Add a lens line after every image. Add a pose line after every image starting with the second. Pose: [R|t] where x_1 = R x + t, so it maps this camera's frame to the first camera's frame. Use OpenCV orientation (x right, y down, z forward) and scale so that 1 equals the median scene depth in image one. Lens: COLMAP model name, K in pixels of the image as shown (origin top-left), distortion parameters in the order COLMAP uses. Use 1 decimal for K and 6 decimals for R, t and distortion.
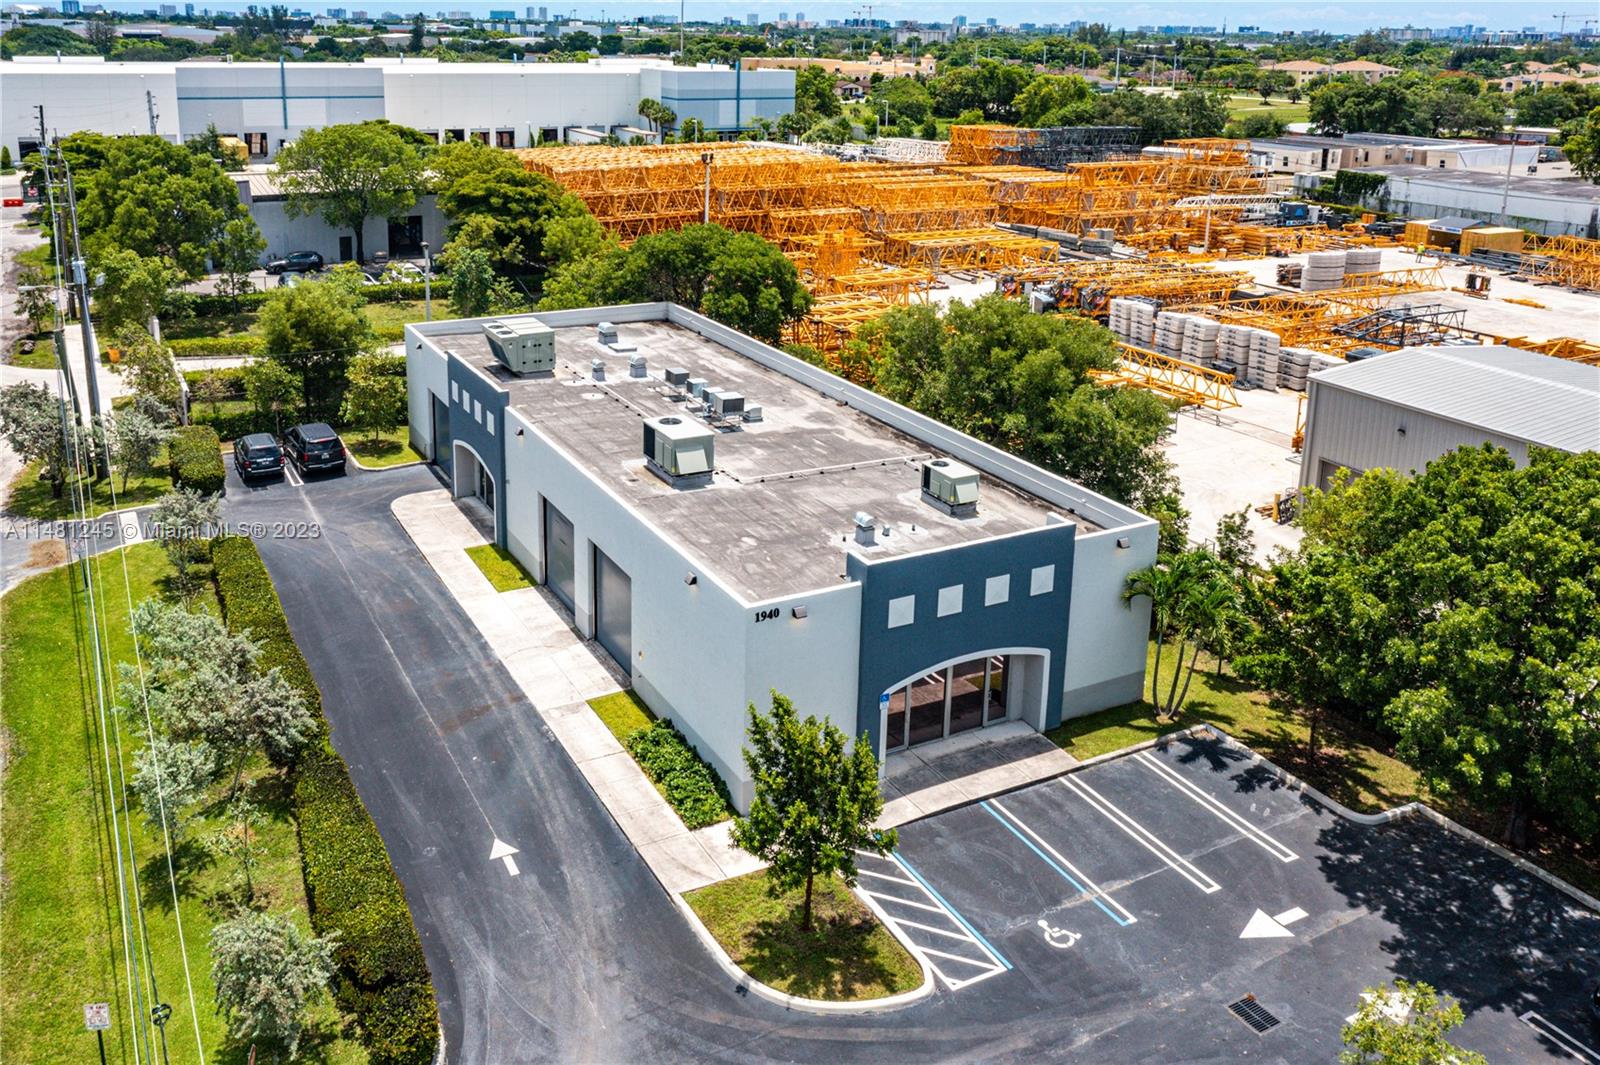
lens RADIAL K [[1304.8, 0, 729.9], [0, 1304.8, 329.2], [0, 0, 1]] dist [-0.005994, 0.001071]
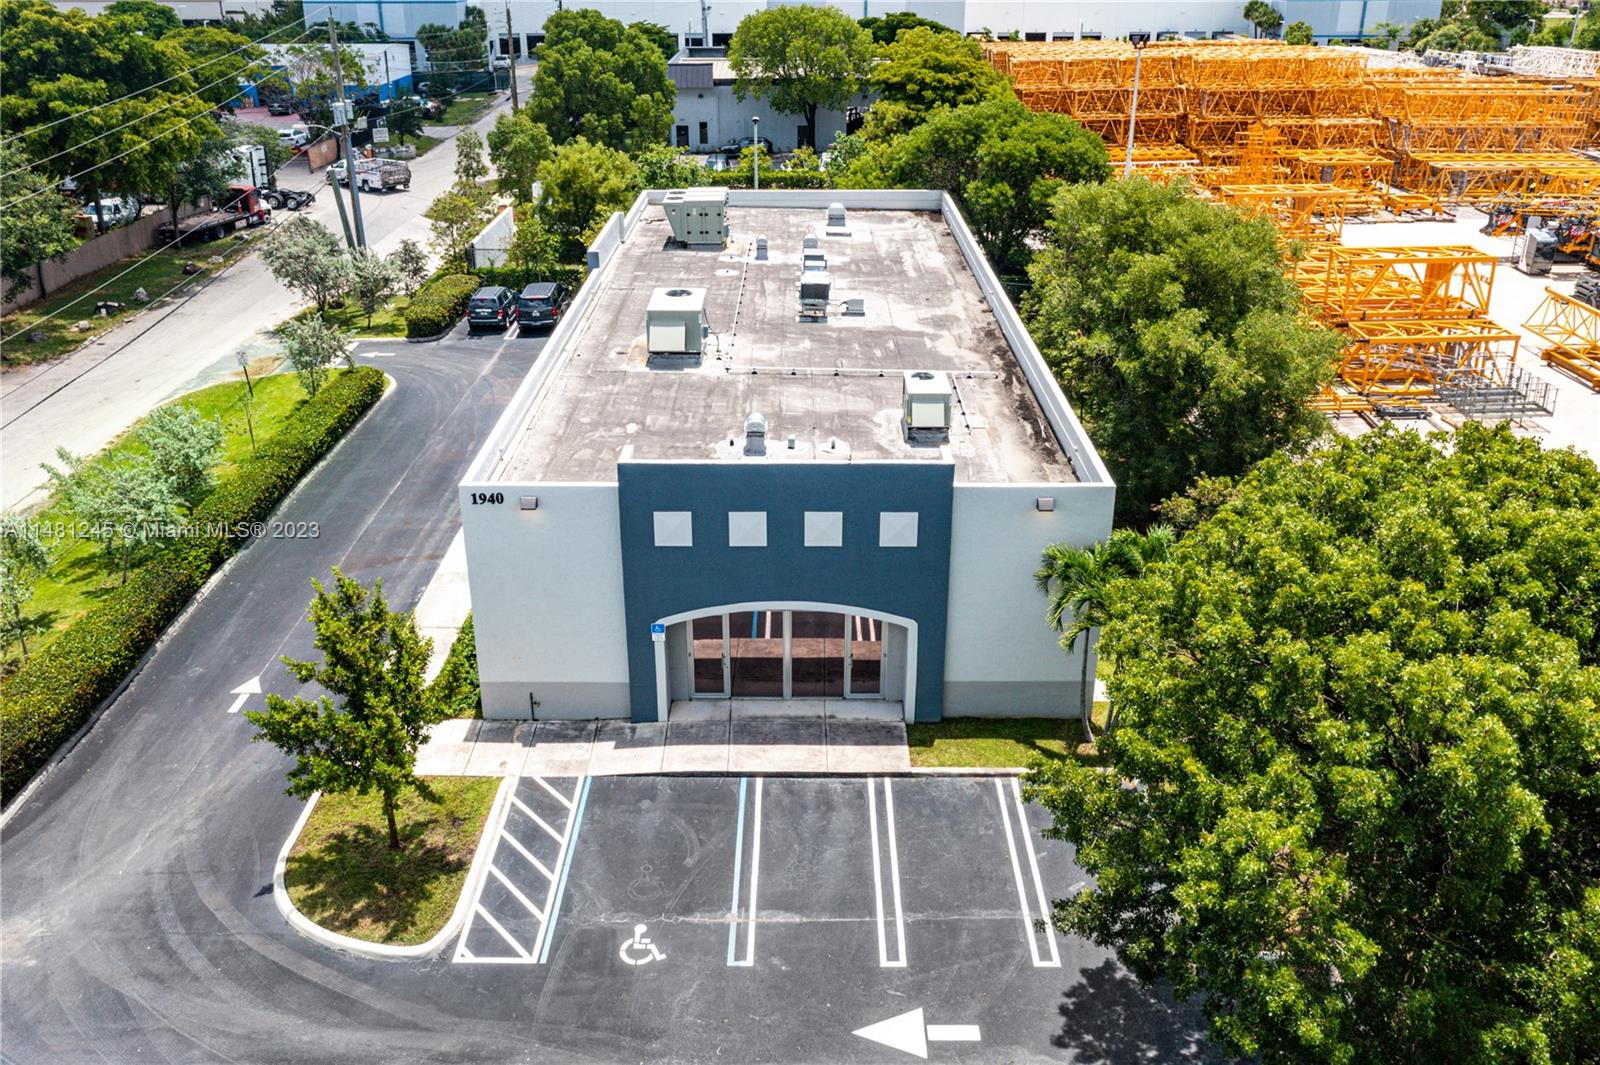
lens RADIAL K [[1282.4, 0, 798.5], [0, 1282.4, 455.4], [0, 0, 1]] dist [-0.005667, -0.003014]
pose [[0.885302, 0.154242, -0.438690, 0.400792], [-0.086447, 0.981532, 0.170648, 0.022292], [0.456910, -0.113152, 0.882287, 0.253648]]
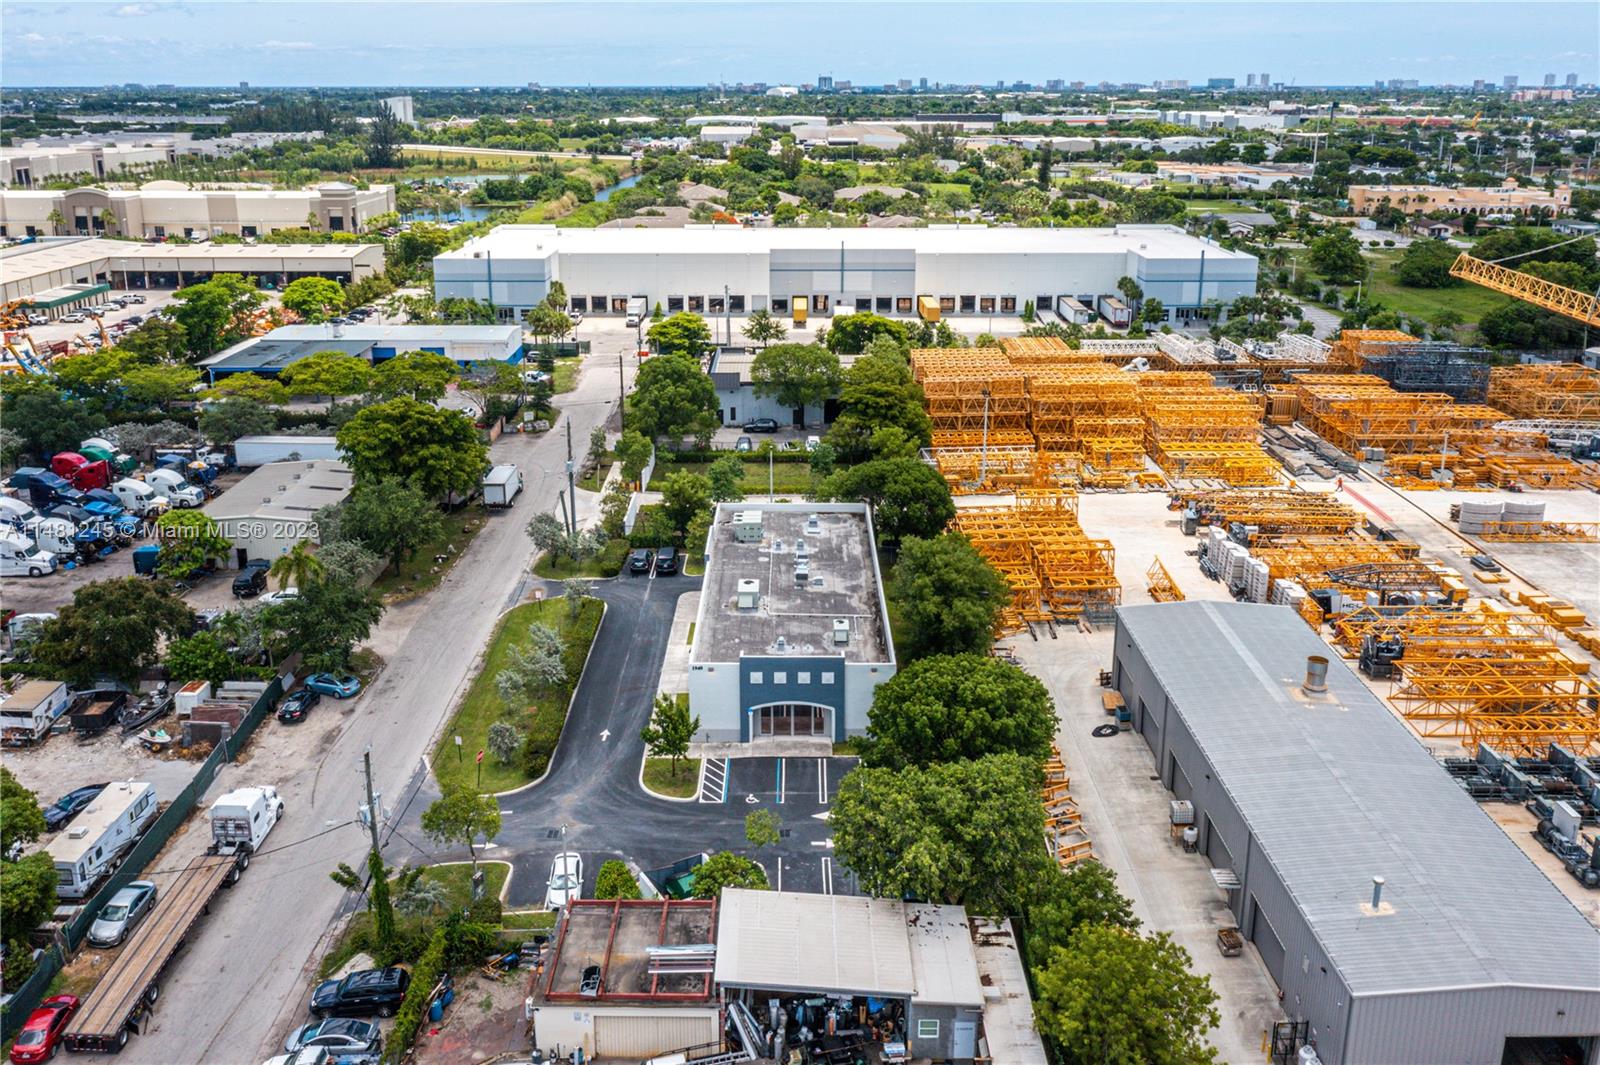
lens RADIAL K [[1274.2, 0, 811.7], [0, 1274.2, 440.2], [0, 0, 1]] dist [-0.004584, 0.002192]
pose [[0.892605, 0.106586, -0.438058, 0.936699], [-0.090910, 0.994245, 0.056672, -0.291154], [0.441578, -0.010762, 0.897158, -0.867072]]
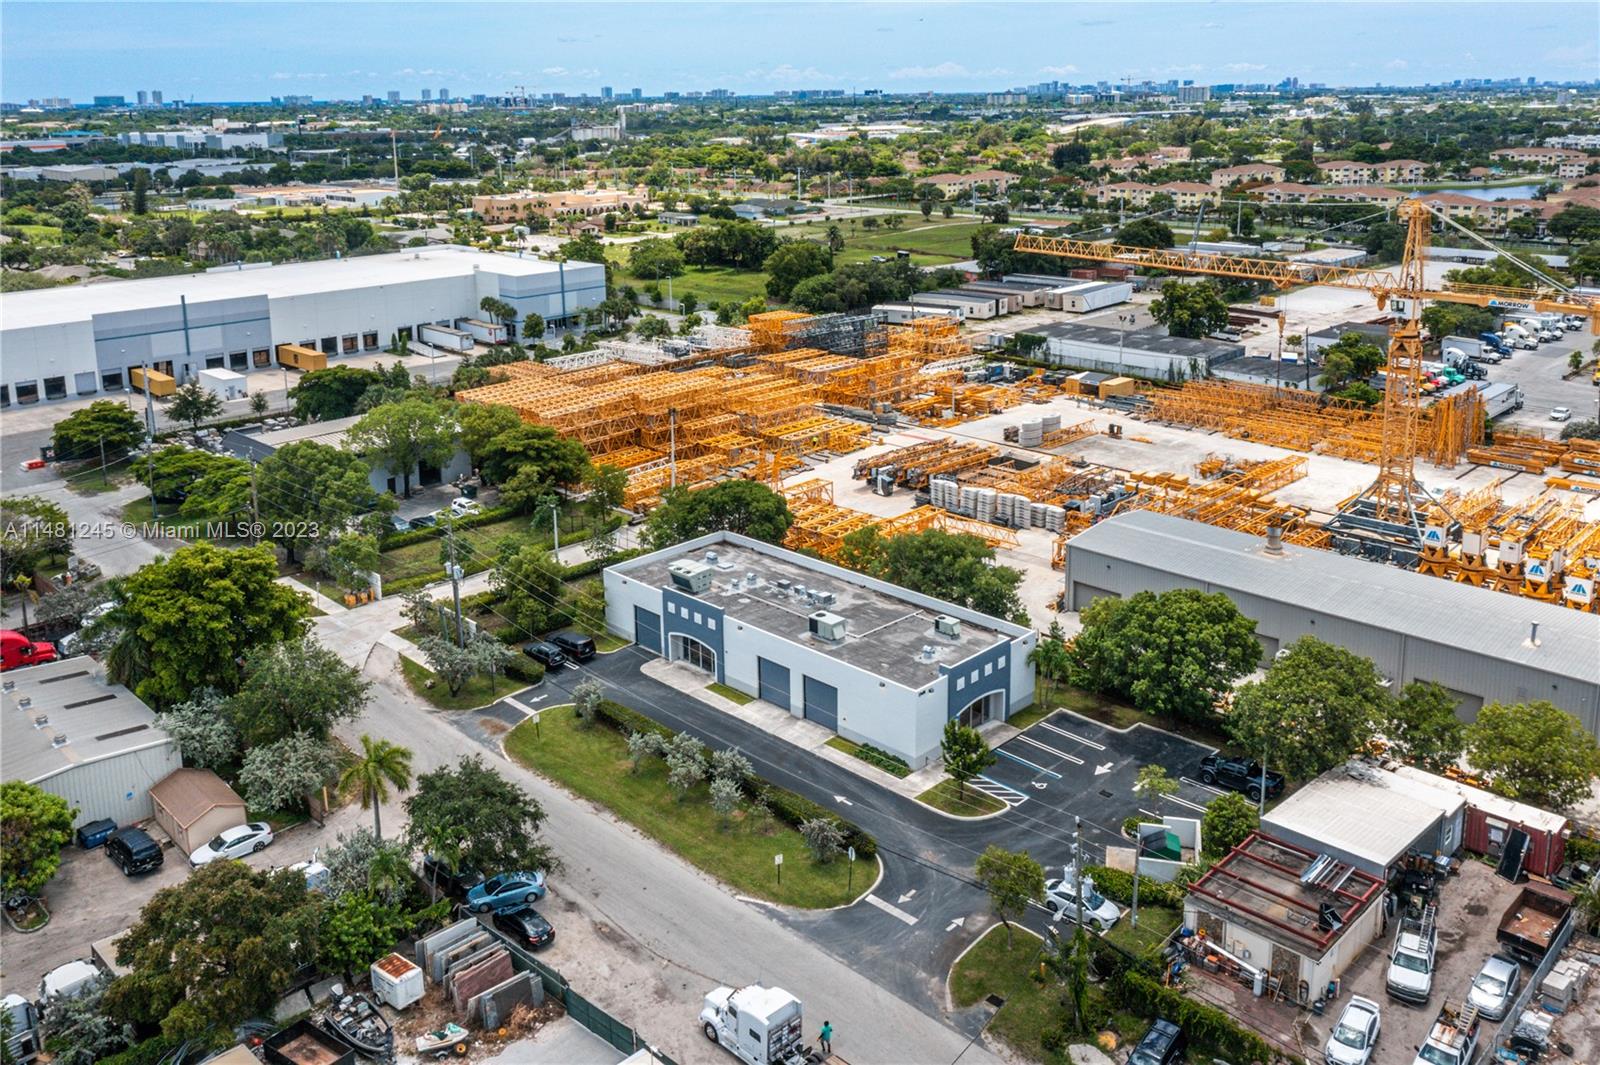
lens RADIAL K [[1282.3, 0, 806.5], [0, 1282.3, 406.6], [0, 0, 1]] dist [-0.002722, 0.002509]
pose [[0.949408, -0.099778, 0.297775, -0.649292], [0.097868, 0.994970, 0.021358, -0.314423], [-0.298408, 0.008865, 0.954397, -1.018735]]
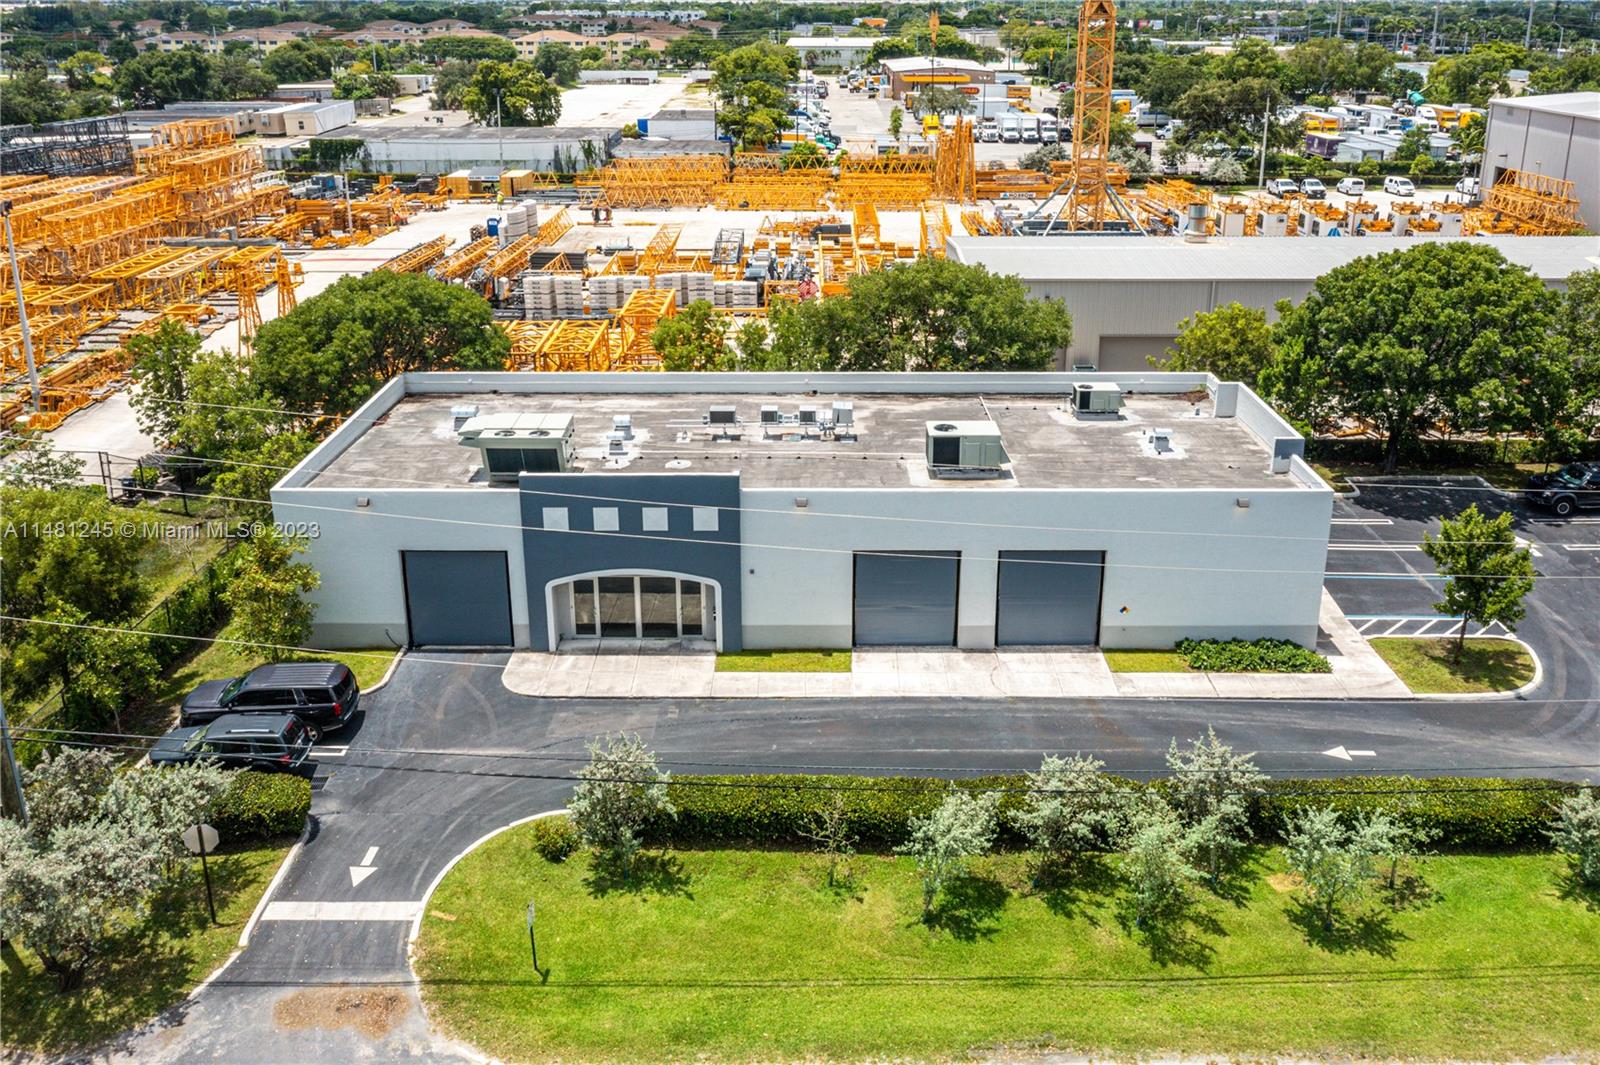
lens RADIAL K [[1274.2, 0, 811.7], [0, 1274.2, 440.2], [0, 0, 1]] dist [-0.004584, 0.002192]
pose [[0.460426, -0.305031, 0.833645, -0.886044], [0.206116, 0.950178, 0.233832, -0.166503], [-0.863438, 0.064166, 0.500358, 0.568169]]
